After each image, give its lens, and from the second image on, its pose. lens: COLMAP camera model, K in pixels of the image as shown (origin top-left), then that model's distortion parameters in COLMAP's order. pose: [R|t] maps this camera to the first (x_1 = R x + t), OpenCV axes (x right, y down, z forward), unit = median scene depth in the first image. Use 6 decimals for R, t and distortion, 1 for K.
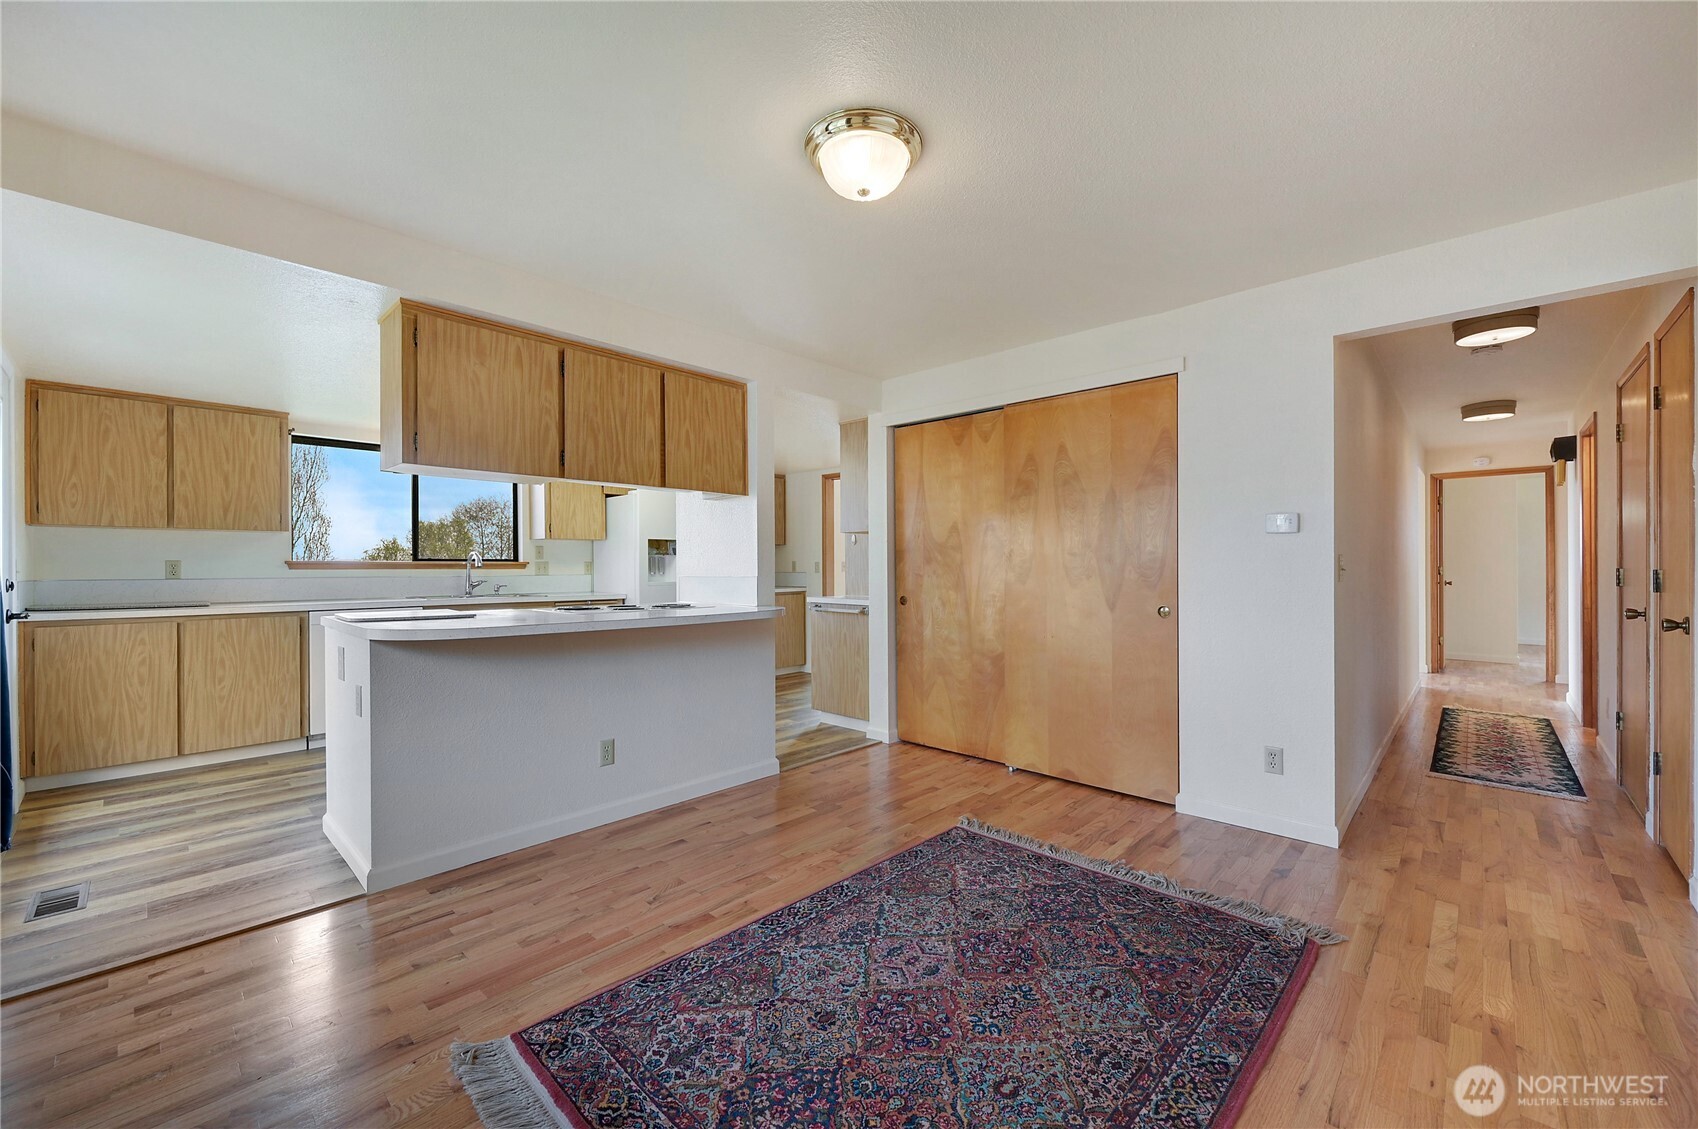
lens RADIAL K [[690.4, 0, 879.0], [0, 690.4, 569.6], [0, 0, 1]] dist [-0.002302, 0.000960]
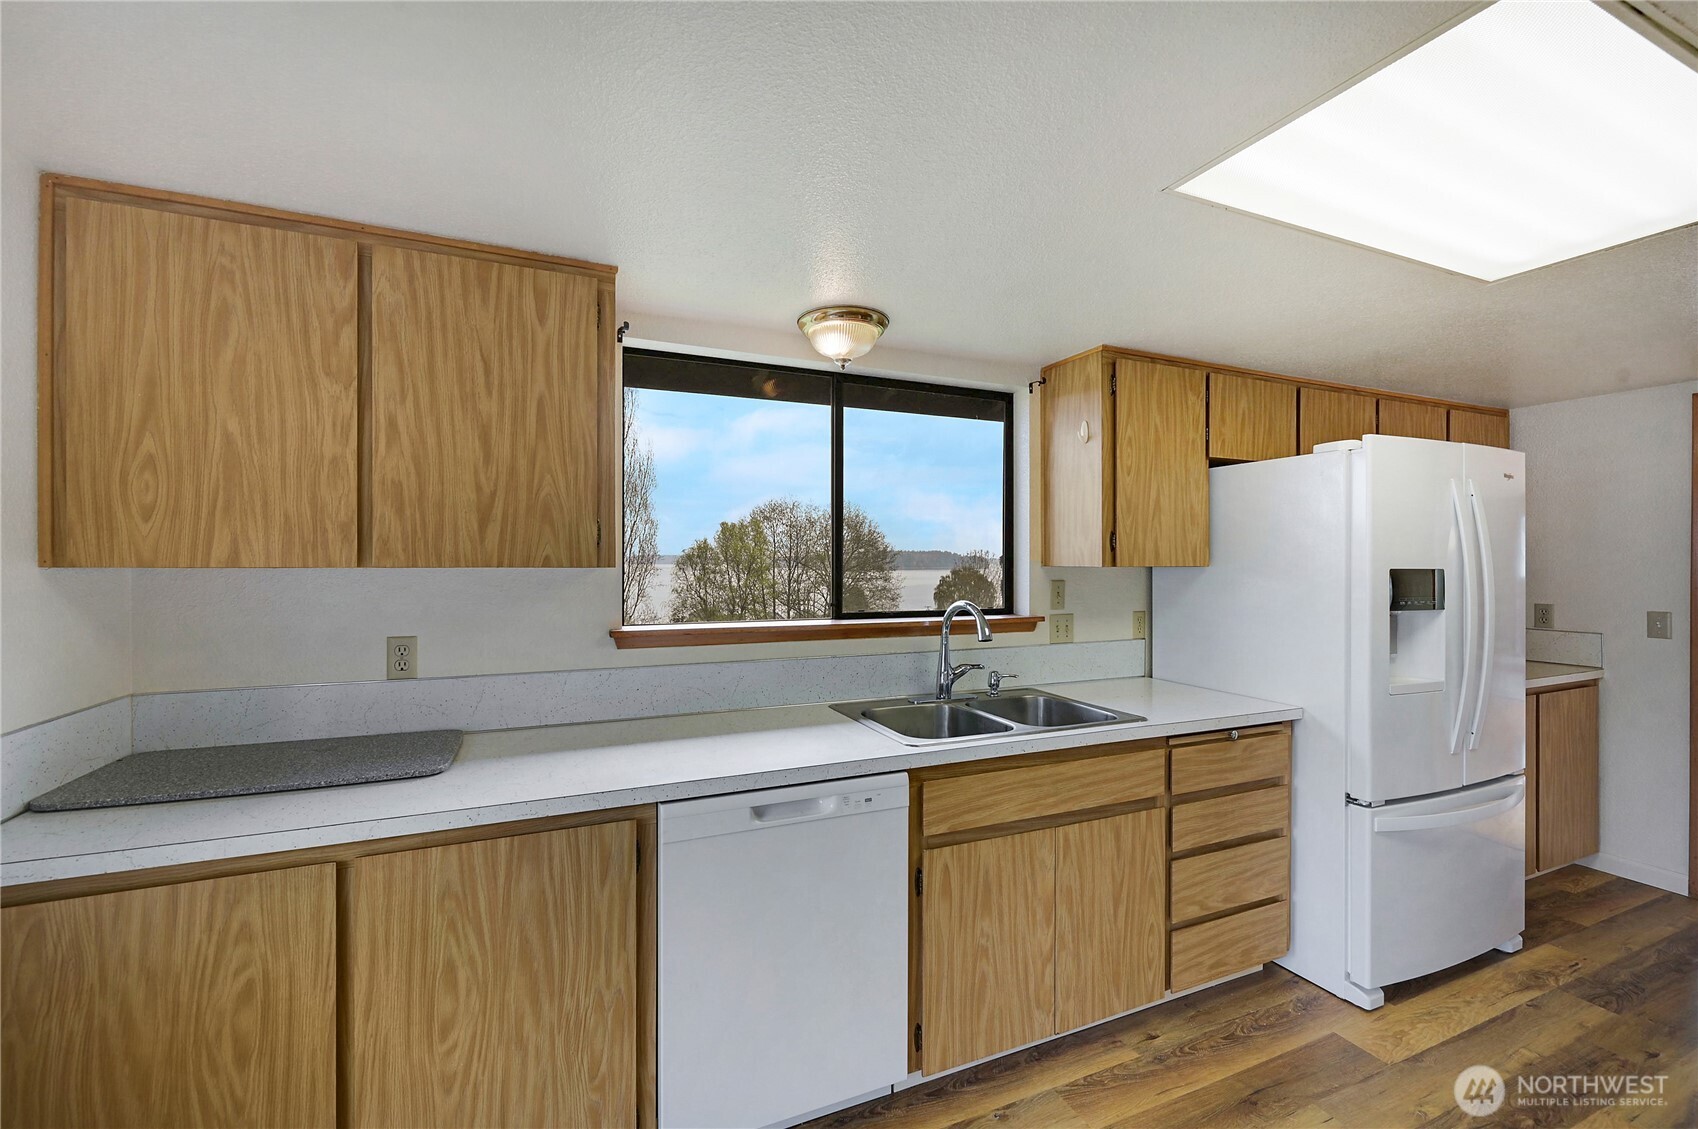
lens RADIAL K [[690.4, 0, 844.8], [0, 690.4, 566.2], [0, 0, 1]] dist [-0.002302, 0.000960]
pose [[0.919214, 0.005649, -0.393717, -0.635378], [-0.004397, 0.999982, 0.004083, -0.063891], [0.393733, -0.002022, 0.919223, 0.755508]]
